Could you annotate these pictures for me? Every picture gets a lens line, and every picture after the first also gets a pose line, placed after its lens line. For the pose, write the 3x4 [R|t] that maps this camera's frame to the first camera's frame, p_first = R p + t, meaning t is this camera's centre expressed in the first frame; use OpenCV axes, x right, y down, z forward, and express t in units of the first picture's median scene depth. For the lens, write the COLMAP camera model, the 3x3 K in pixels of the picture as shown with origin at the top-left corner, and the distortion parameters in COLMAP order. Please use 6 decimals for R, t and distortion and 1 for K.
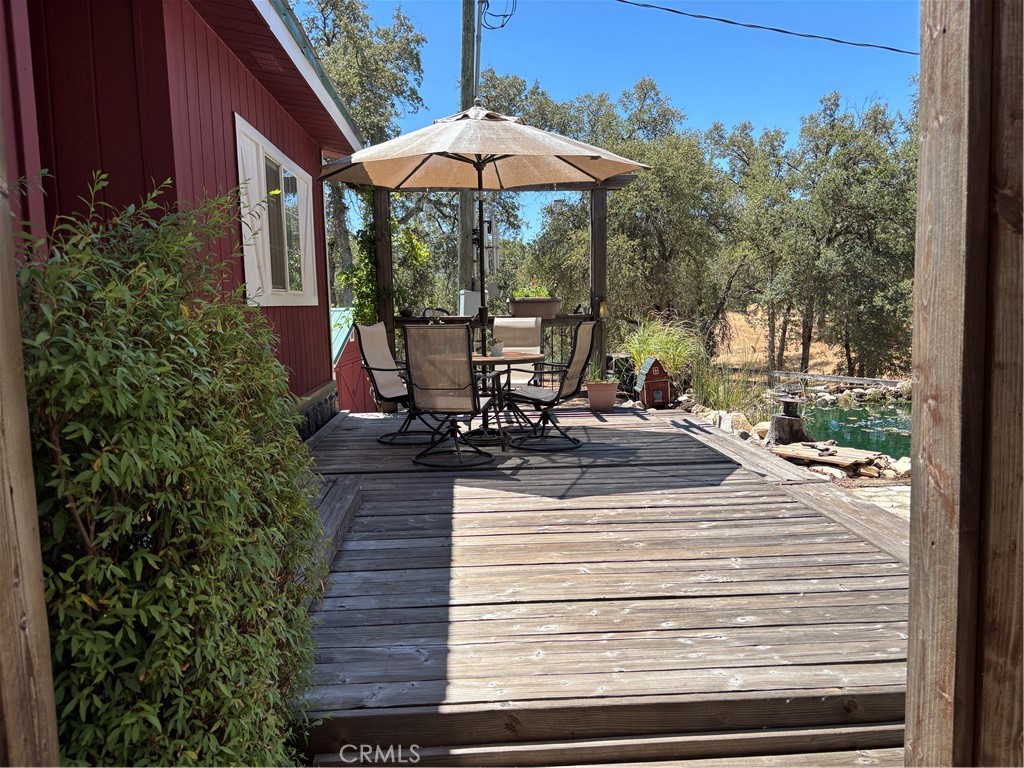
lens RADIAL K [[770.5, 0, 510.0], [0, 770.5, 384.5], [0, 0, 1]] dist [0.067217, -0.082576]
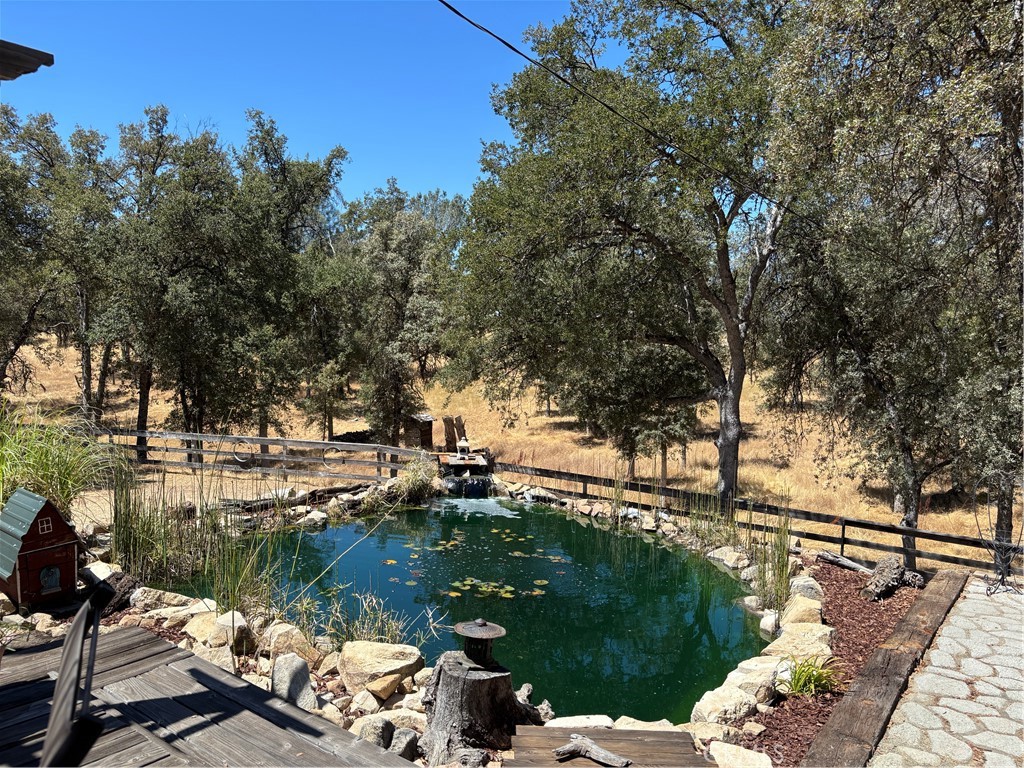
lens RADIAL K [[770.5, 0, 511.8], [0, 770.5, 380.7], [0, 0, 1]] dist [0.067217, -0.082576]
pose [[0.652600, 0.005539, 0.757683, 0.005811], [0.029823, 0.999011, -0.032989, -0.022001], [-0.757116, 0.044125, 0.651789, 0.137508]]
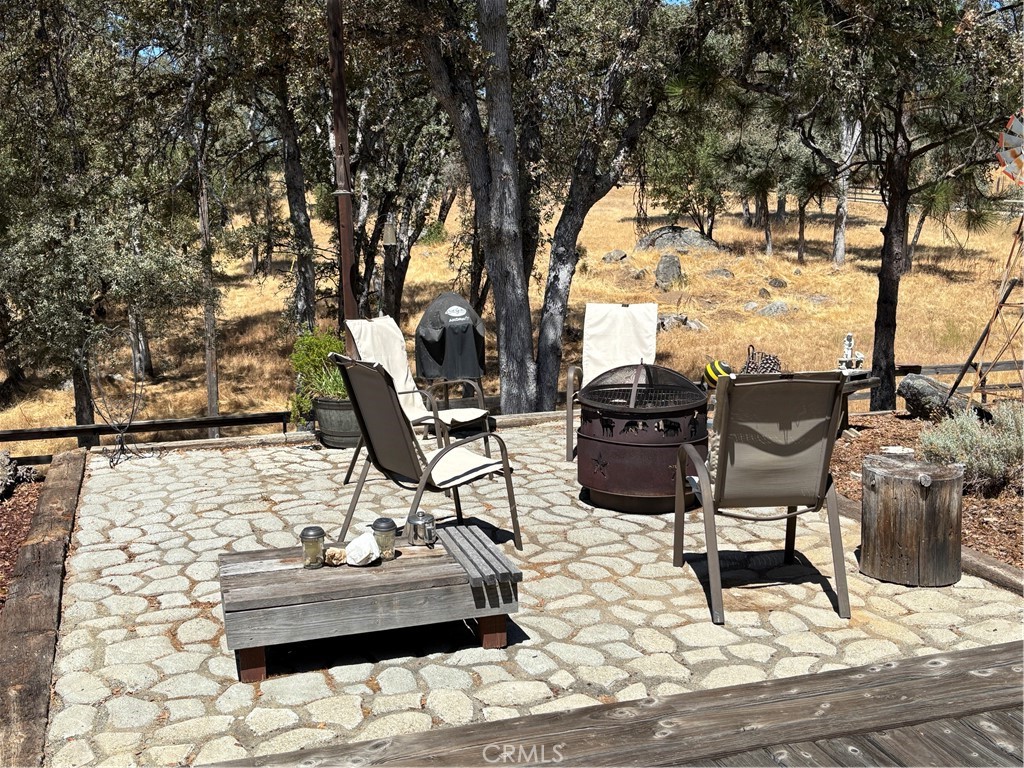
lens RADIAL K [[1121.2, 0, 527.6], [0, 1121.2, 361.5], [0, 0, 1]] dist [-0.004344, 0.000000]
pose [[-0.255092, -0.120437, 0.959387, -0.023172], [0.115632, 0.981292, 0.153932, -0.022140], [-0.959978, 0.150203, -0.236394, 0.142560]]
